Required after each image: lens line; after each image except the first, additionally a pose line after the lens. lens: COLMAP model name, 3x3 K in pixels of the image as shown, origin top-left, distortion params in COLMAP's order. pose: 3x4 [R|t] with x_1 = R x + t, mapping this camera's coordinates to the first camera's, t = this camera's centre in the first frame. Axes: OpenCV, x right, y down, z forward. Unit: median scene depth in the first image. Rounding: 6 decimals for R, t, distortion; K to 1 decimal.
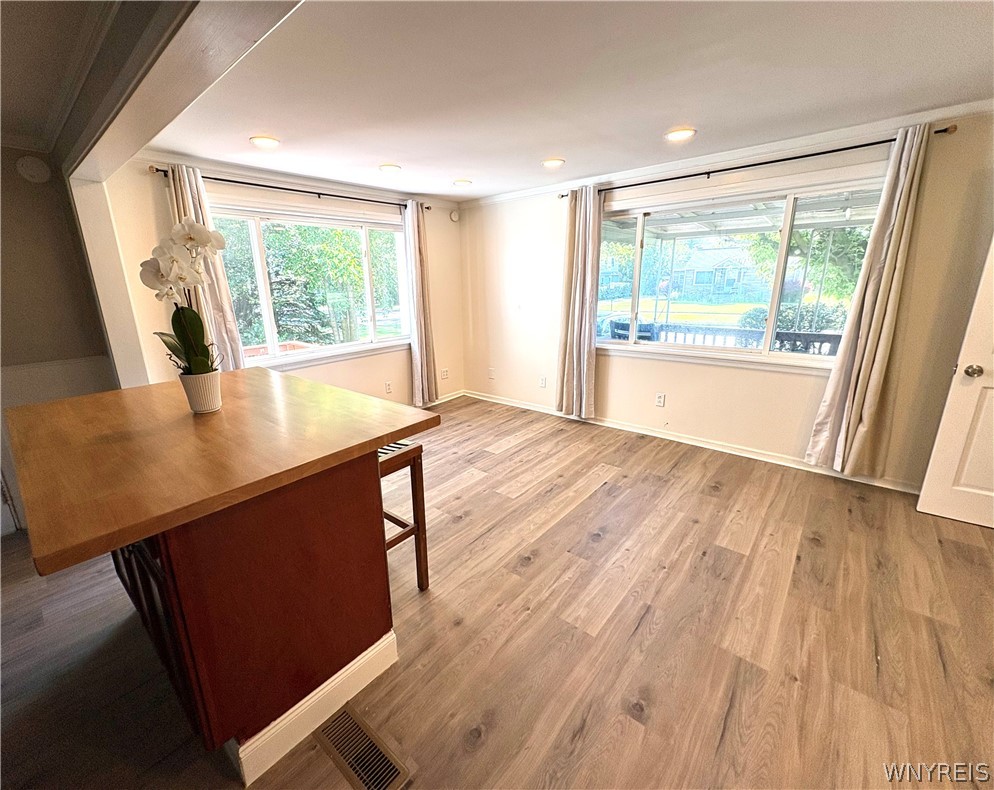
lens RADIAL K [[418.0, 0, 463.4], [0, 418.0, 398.1], [0, 0, 1]] dist [-0.000046, 0.000380]
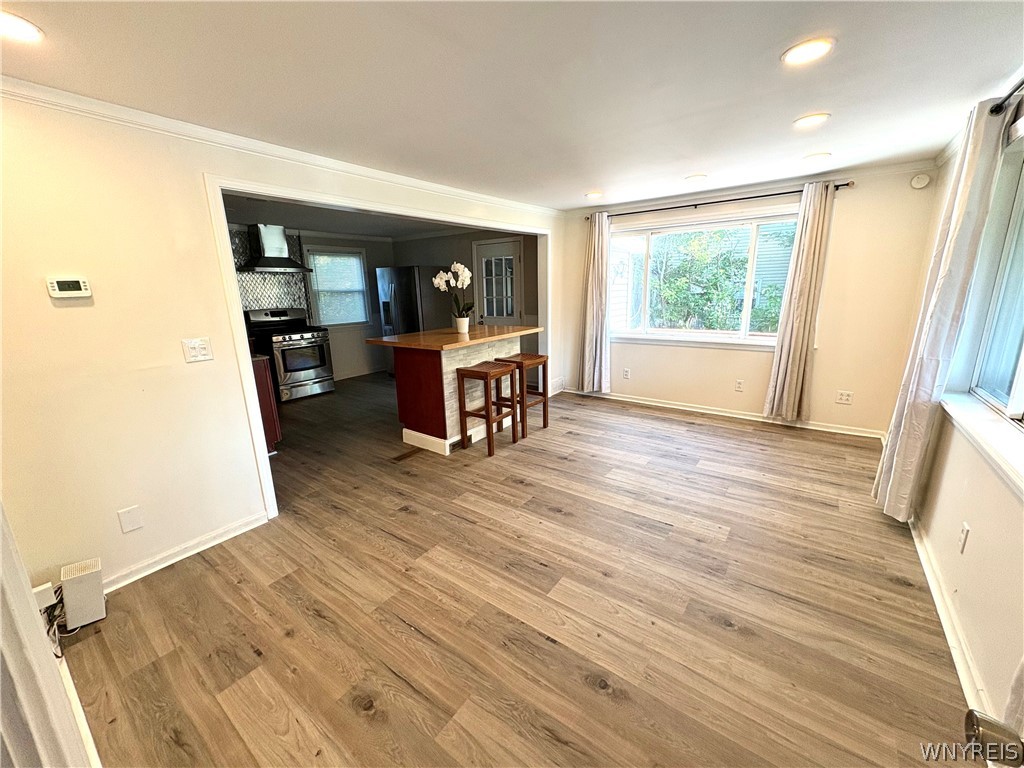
lens RADIAL K [[411.0, 0, 512.0], [0, 411.0, 384.0], [0, 0, 1]] dist [0.000319, -0.000040]
pose [[0.094764, 0.256082, -0.961999, 0.986137], [-0.248896, 0.941752, 0.226174, -0.162206], [0.963883, 0.218005, 0.152982, 0.486492]]
